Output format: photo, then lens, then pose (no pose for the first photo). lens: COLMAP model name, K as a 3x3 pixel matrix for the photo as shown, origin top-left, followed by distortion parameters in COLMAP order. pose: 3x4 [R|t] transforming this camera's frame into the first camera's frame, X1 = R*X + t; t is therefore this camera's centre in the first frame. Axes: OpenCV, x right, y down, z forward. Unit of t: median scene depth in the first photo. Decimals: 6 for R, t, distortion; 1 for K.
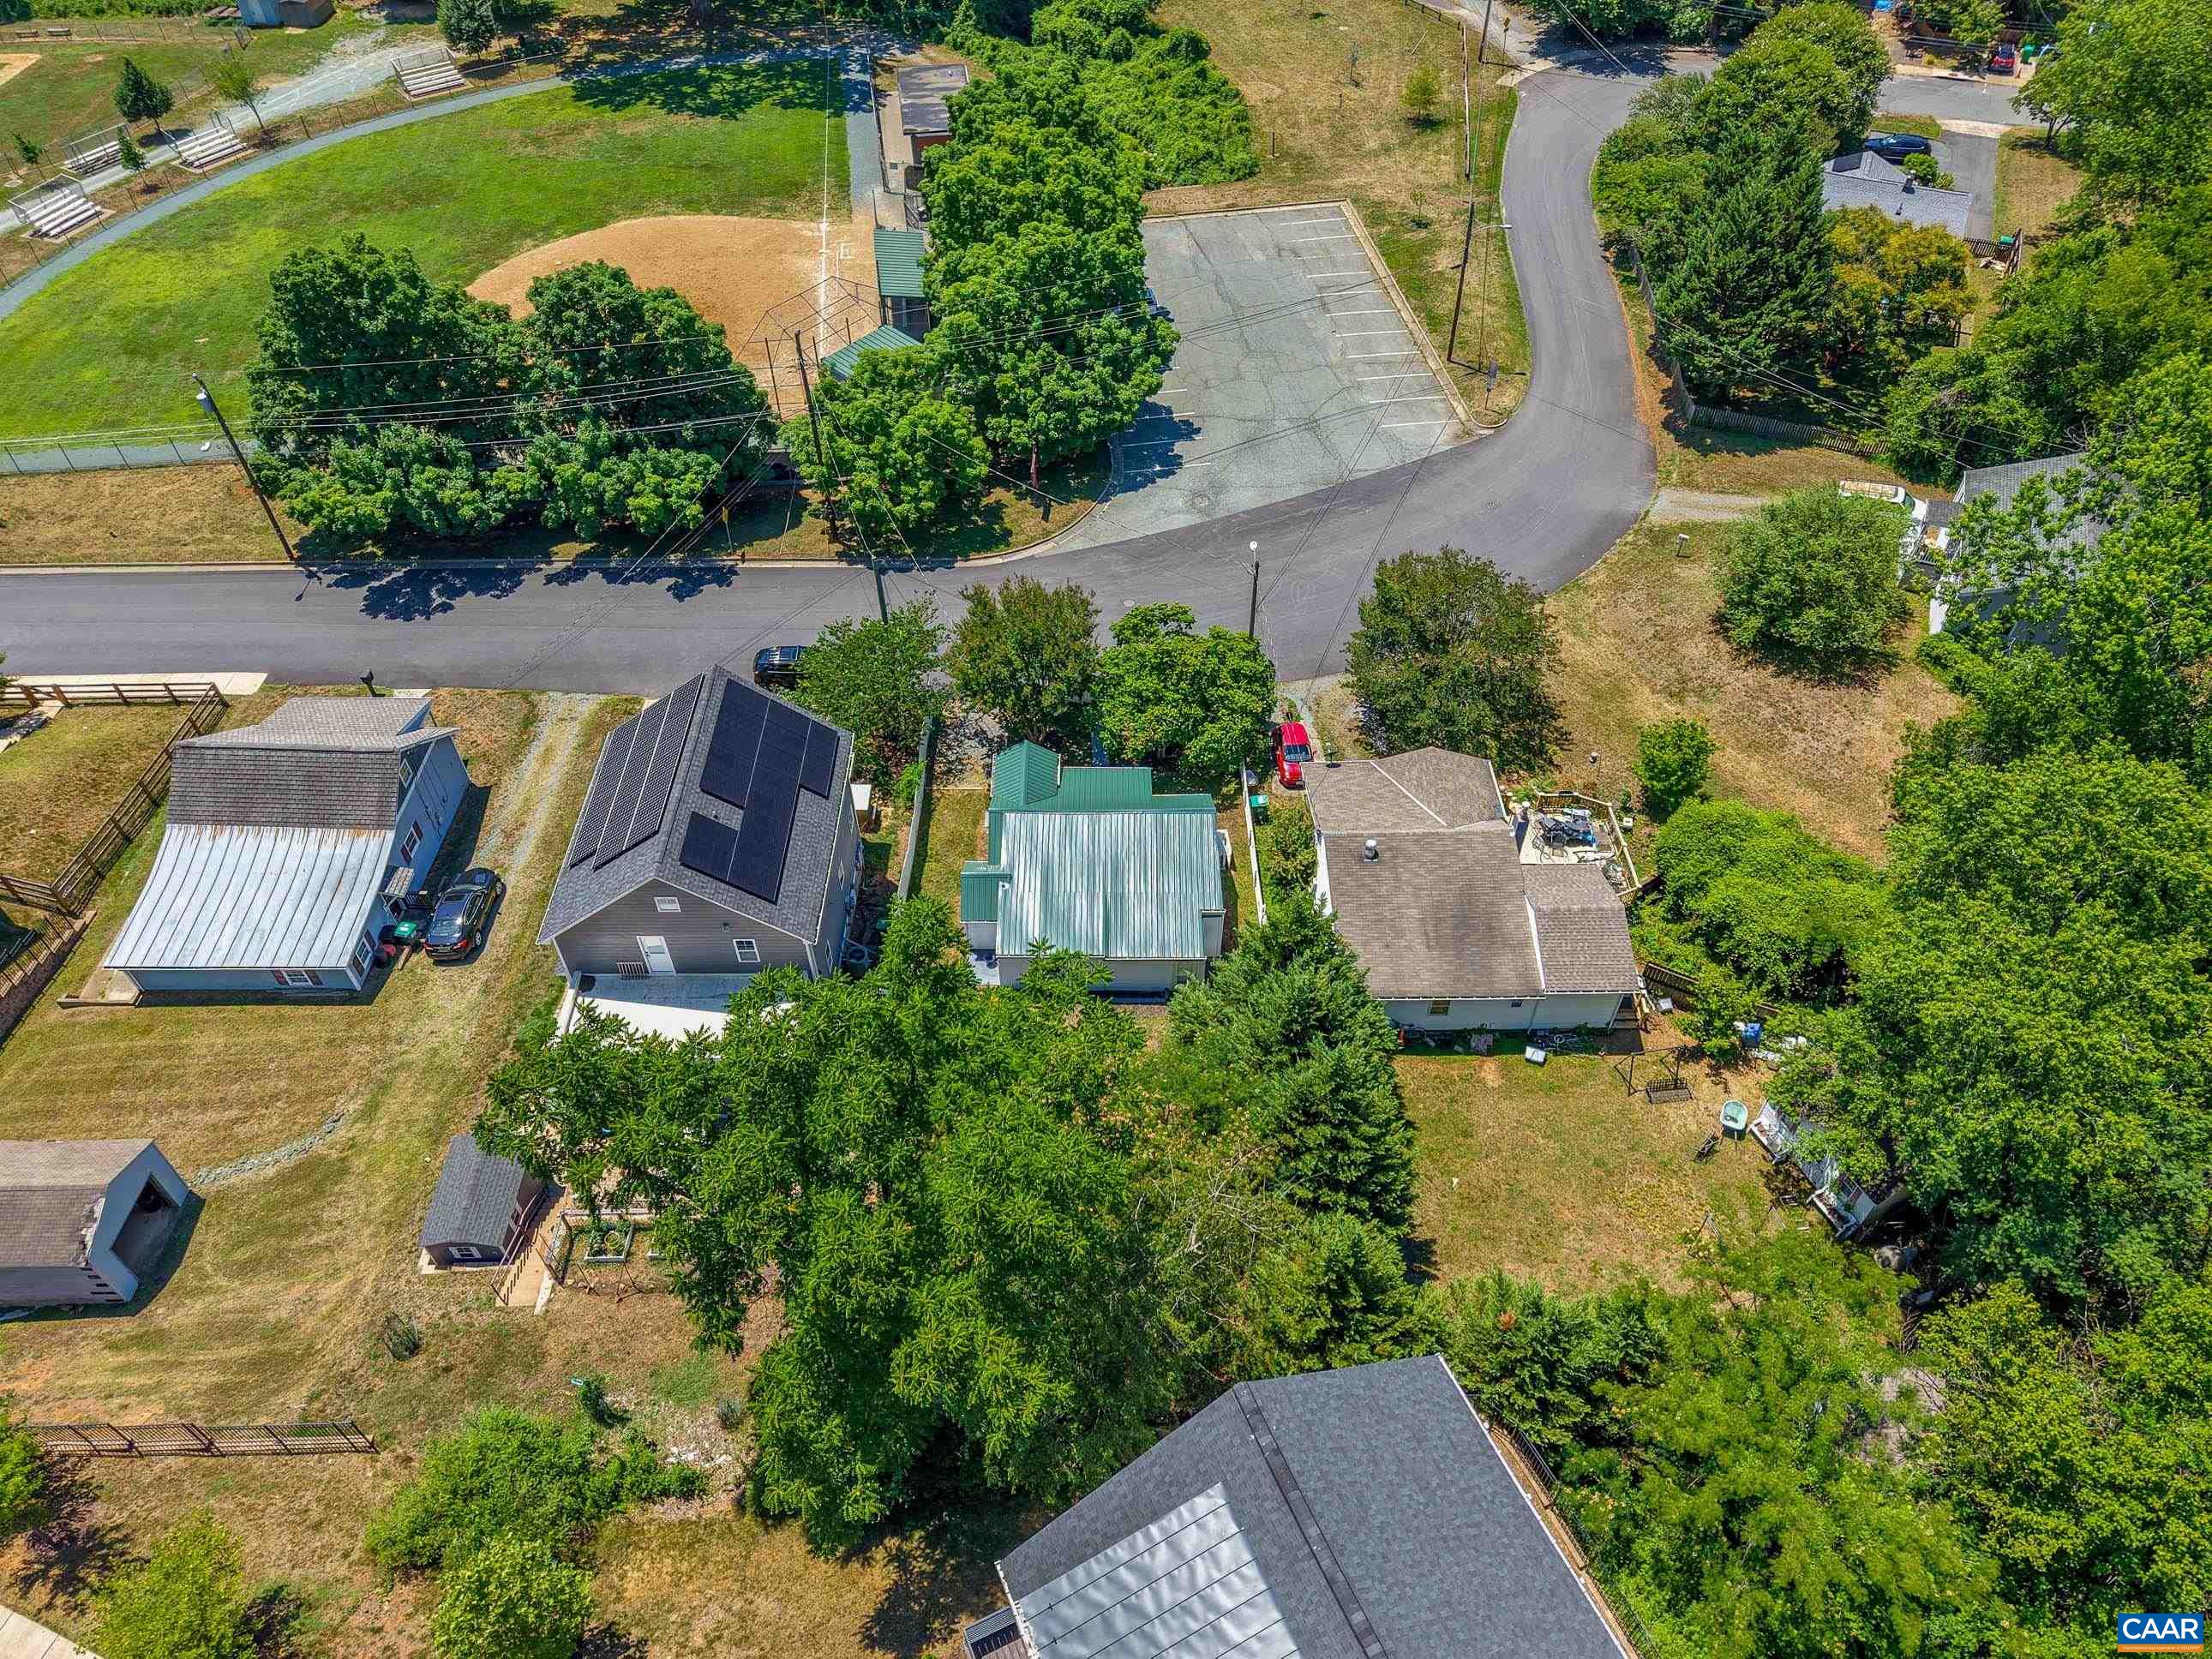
lens RADIAL K [[1481.3, 0, 1114.8], [0, 1481.3, 834.7], [0, 0, 1]] dist [0.016086, -0.014667]
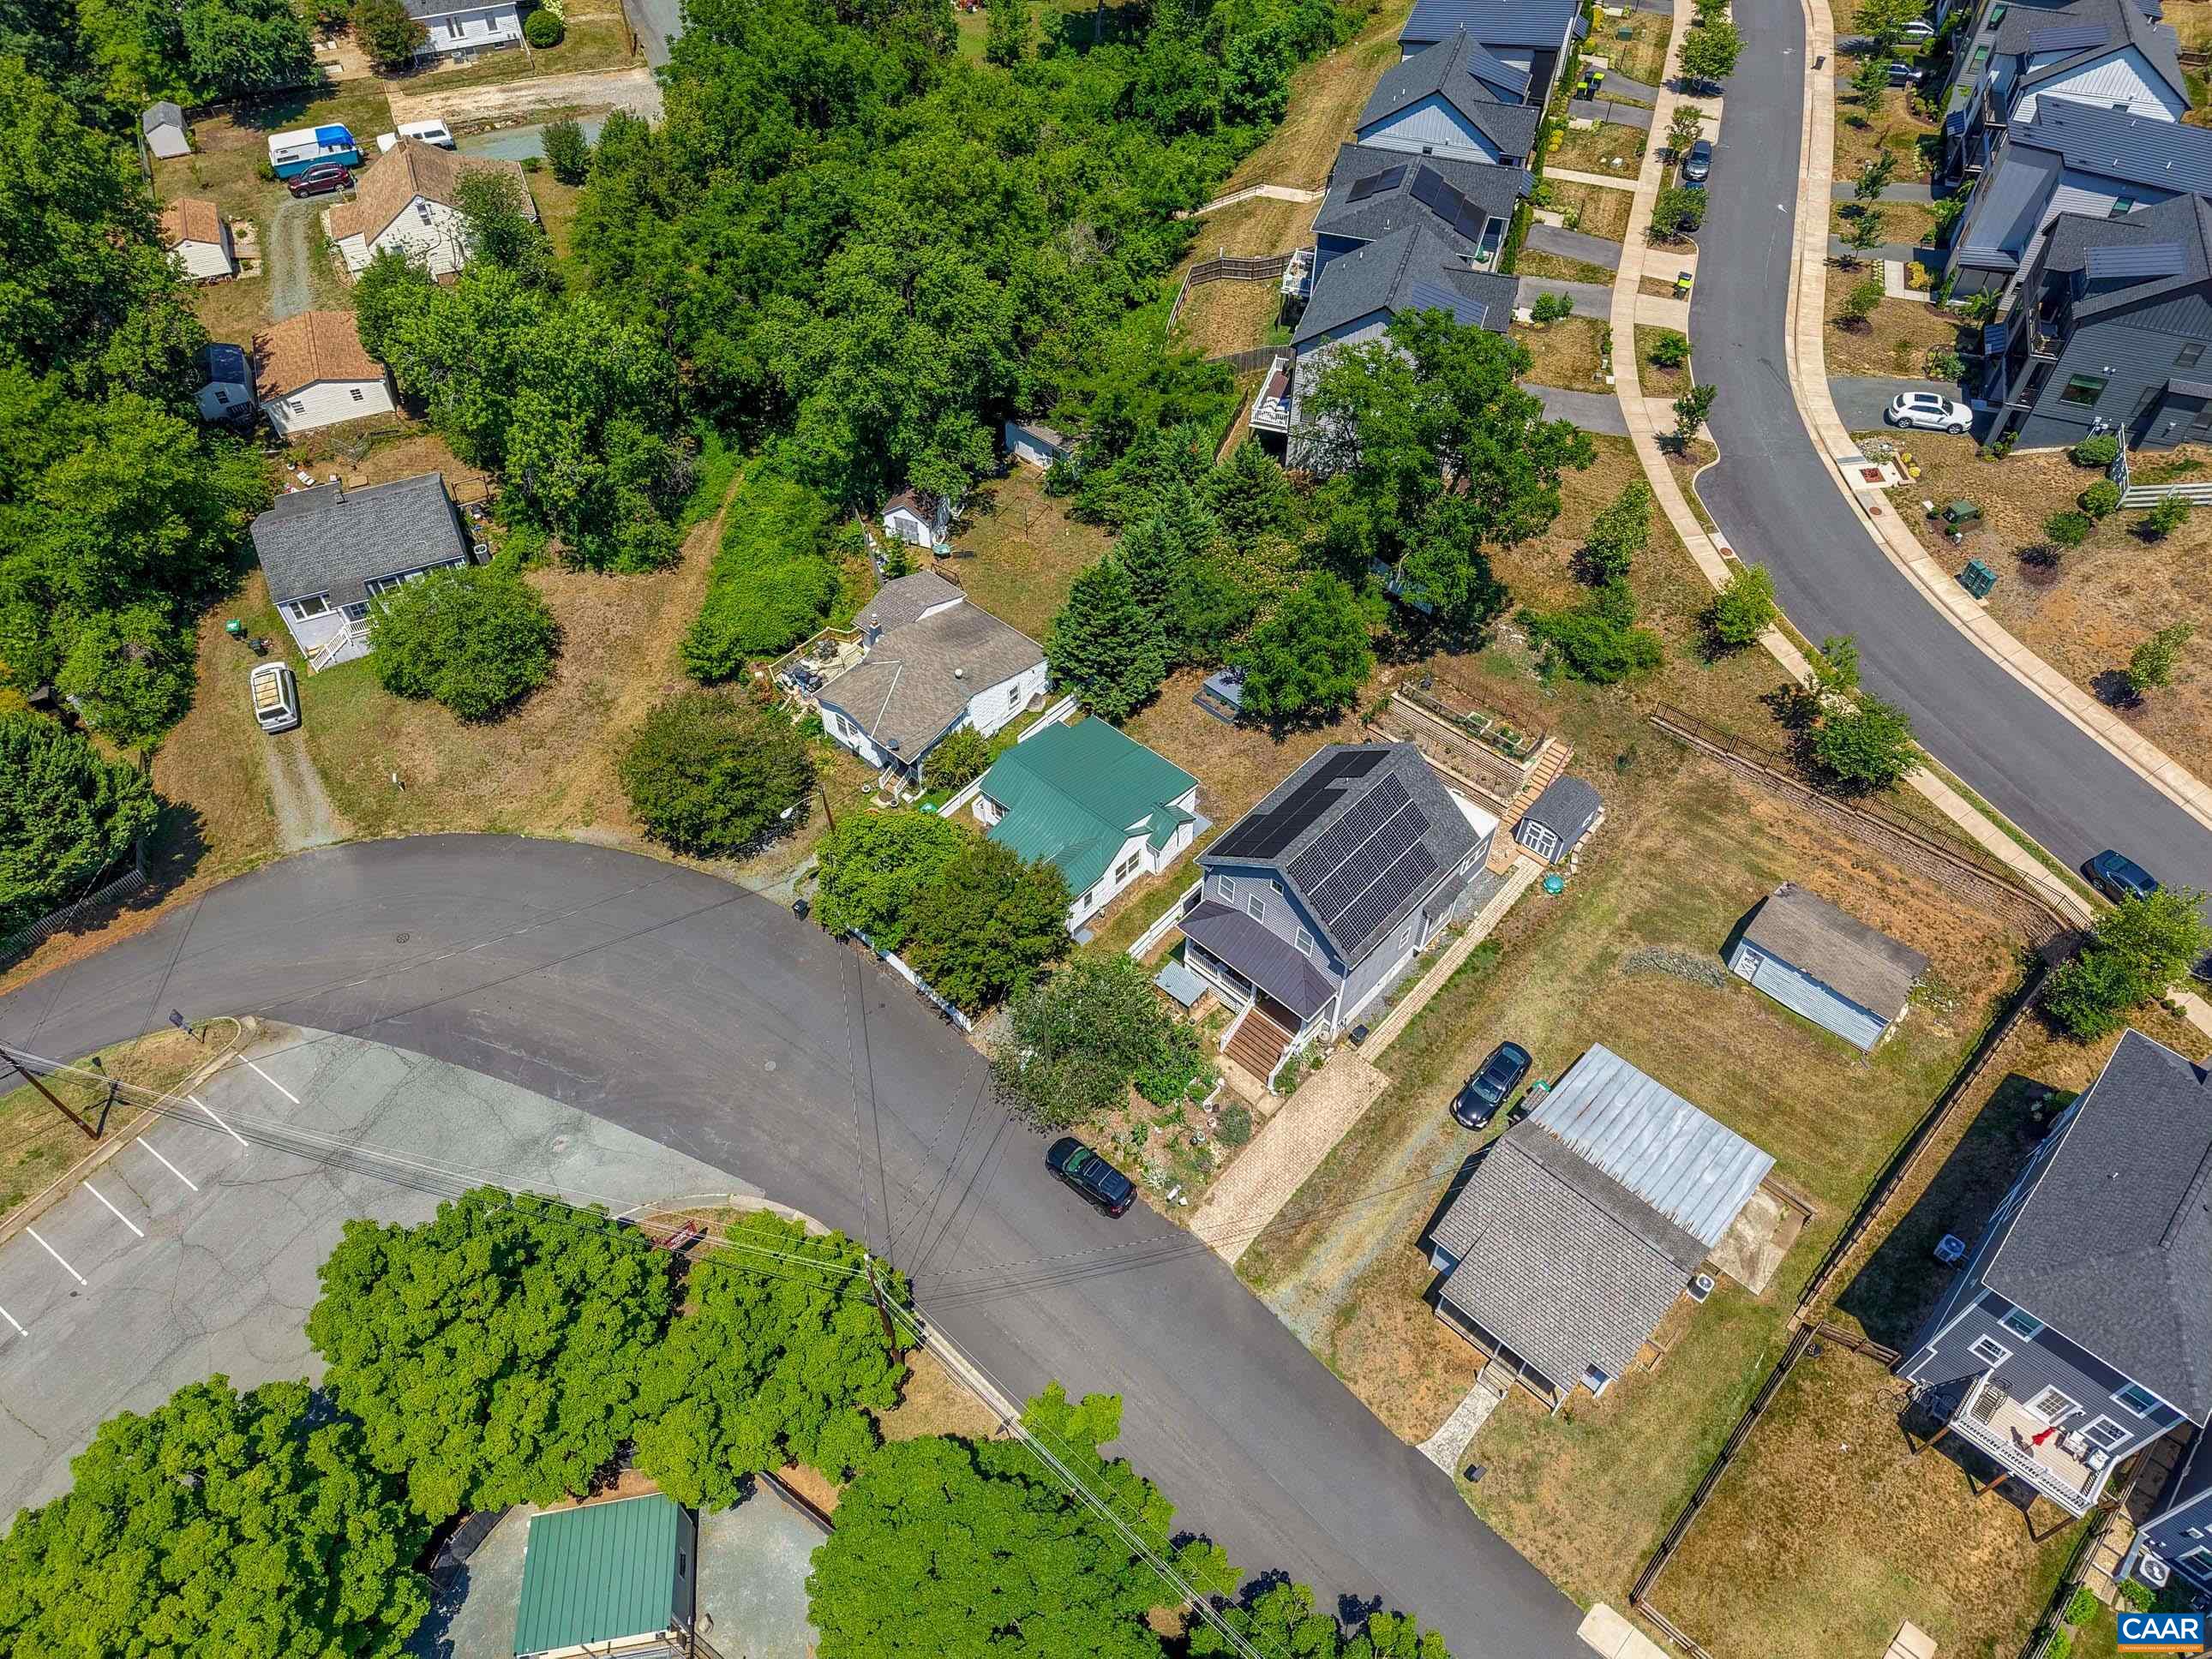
lens RADIAL K [[1490.4, 0, 1111.9], [0, 1490.4, 841.5], [0, 0, 1]] dist [0.000577, -0.000724]
pose [[-0.736706, -0.517168, 0.435662, -0.477803], [0.490573, 0.034665, 0.870710, -0.856132], [-0.465406, 0.855181, 0.228171, 0.534415]]
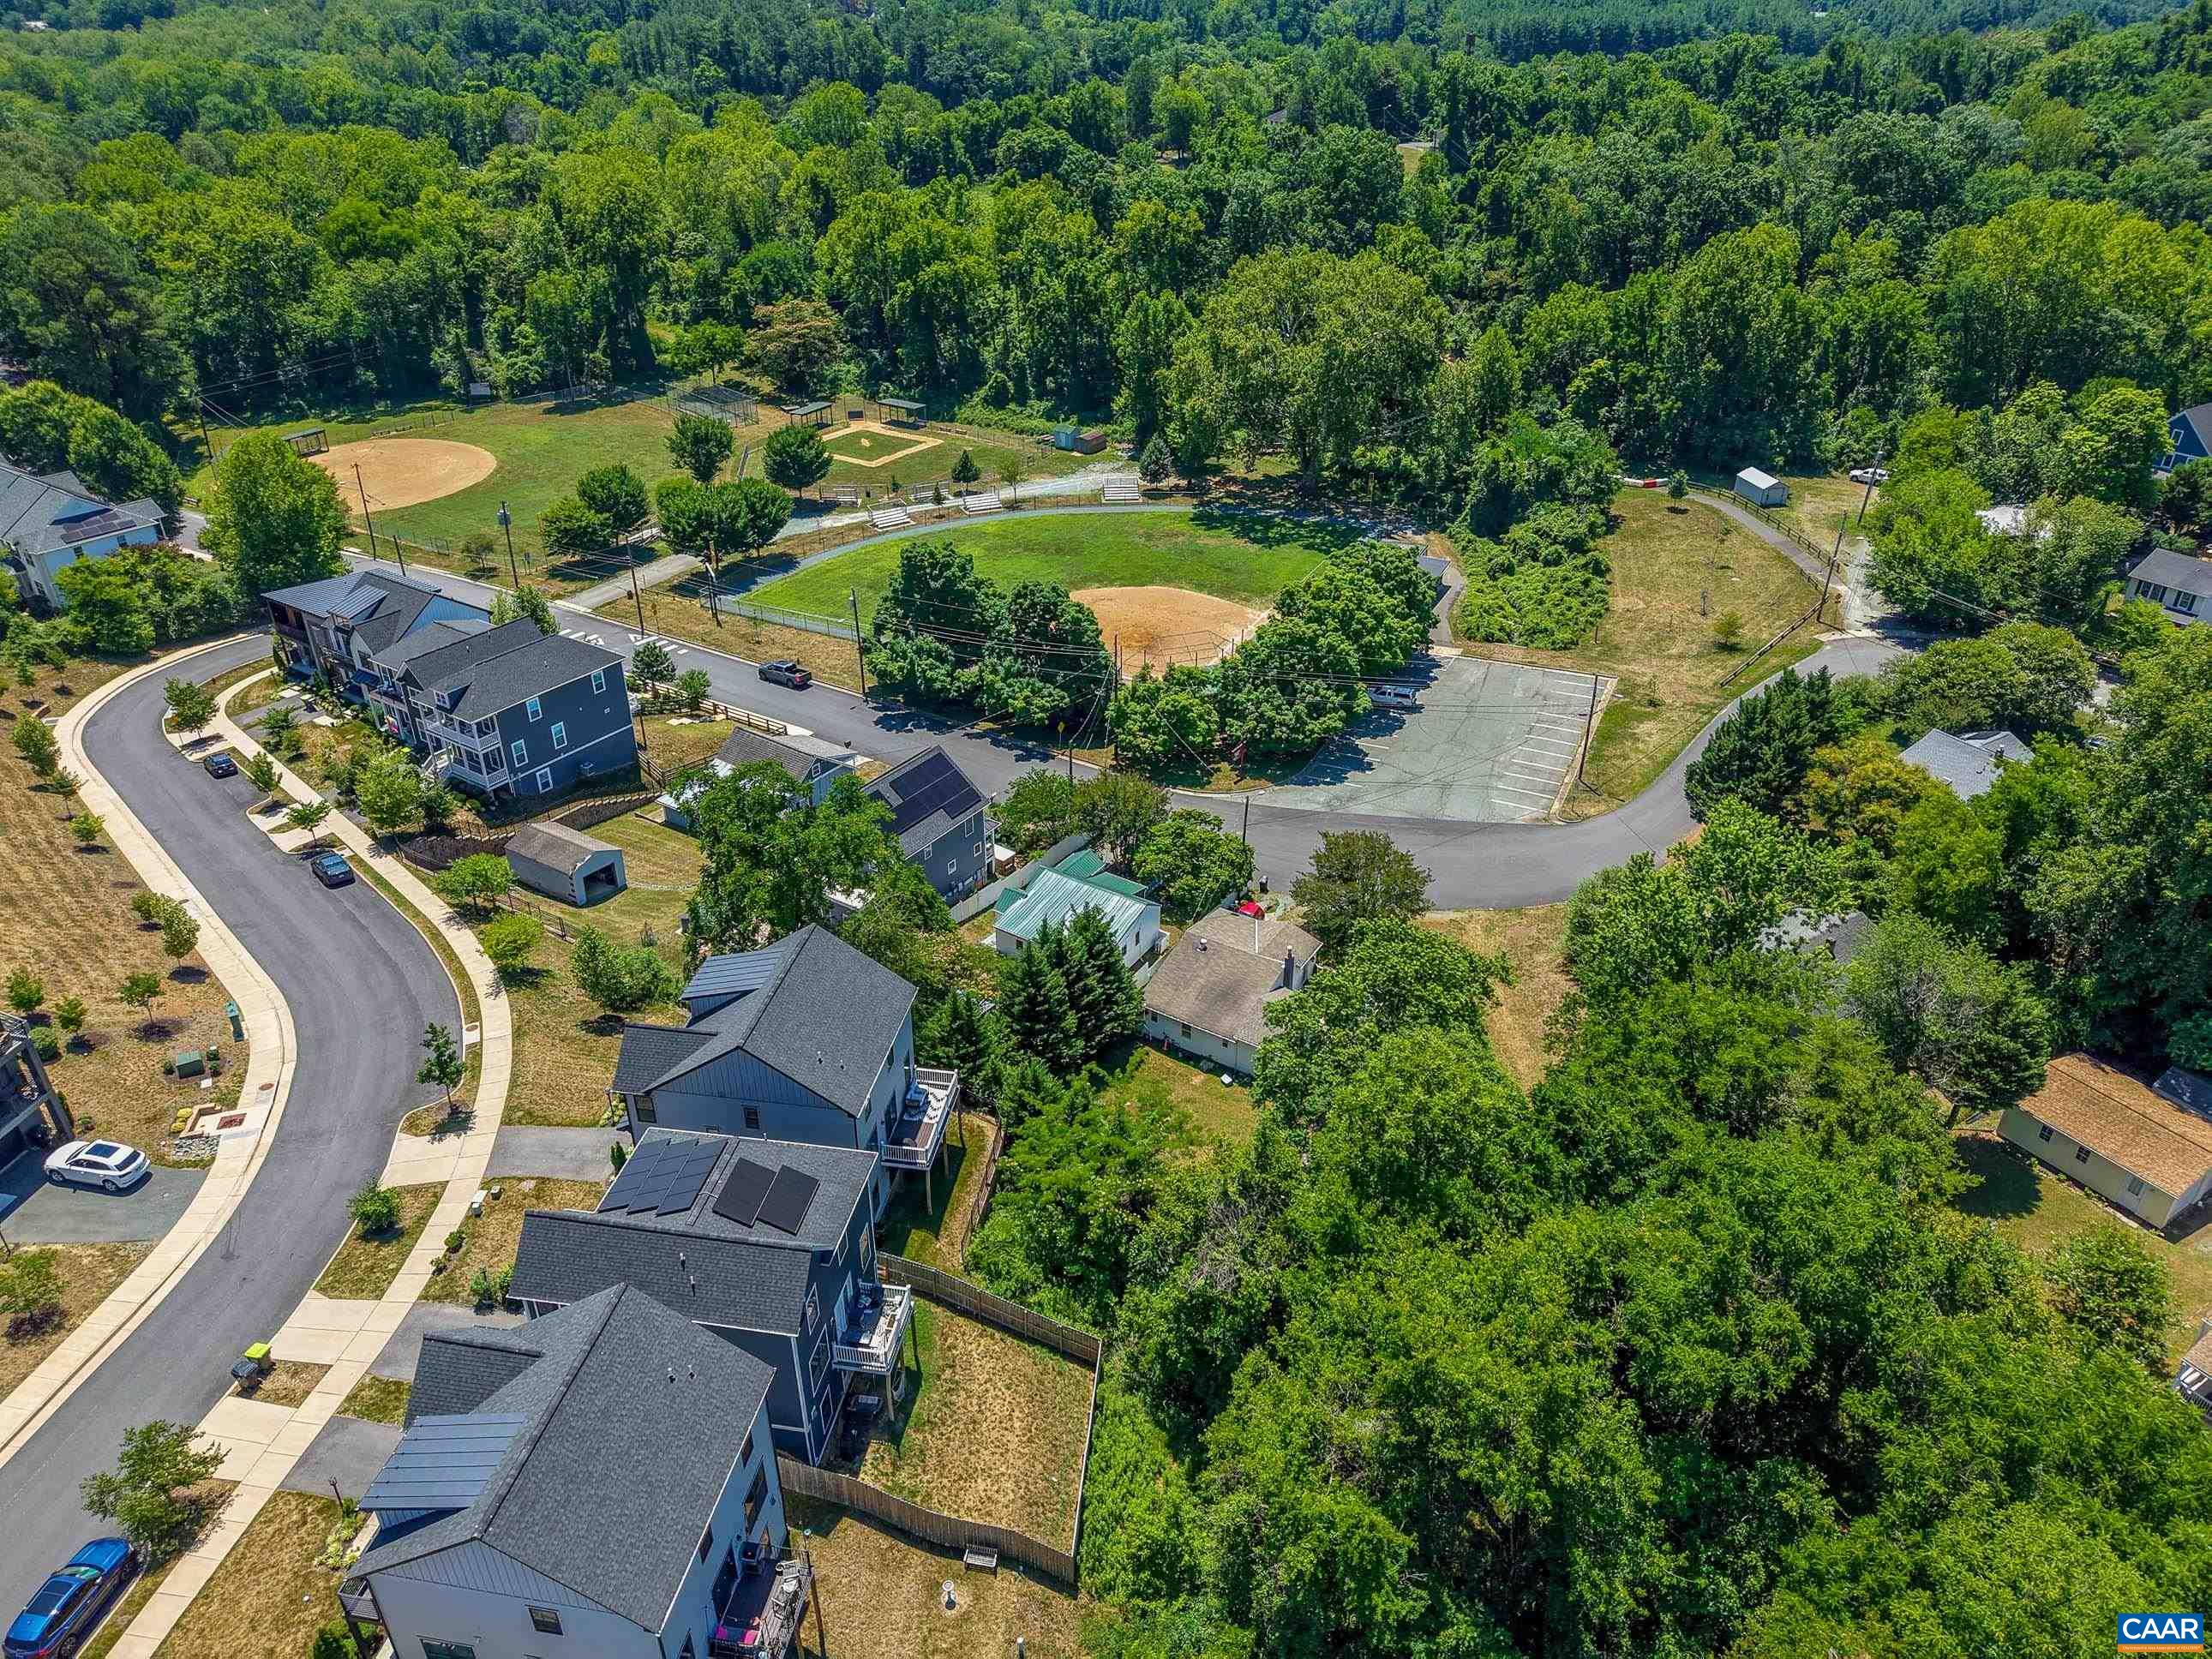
lens RADIAL K [[1469.4, 0, 1108.8], [0, 1469.4, 834.4], [0, 0, 1]] dist [0.090874, -0.141724]
pose [[0.833359, 0.281638, -0.475598, 0.620526], [-0.404215, 0.897402, -0.176860, 0.173940], [0.376992, 0.339631, 0.861700, -0.399414]]
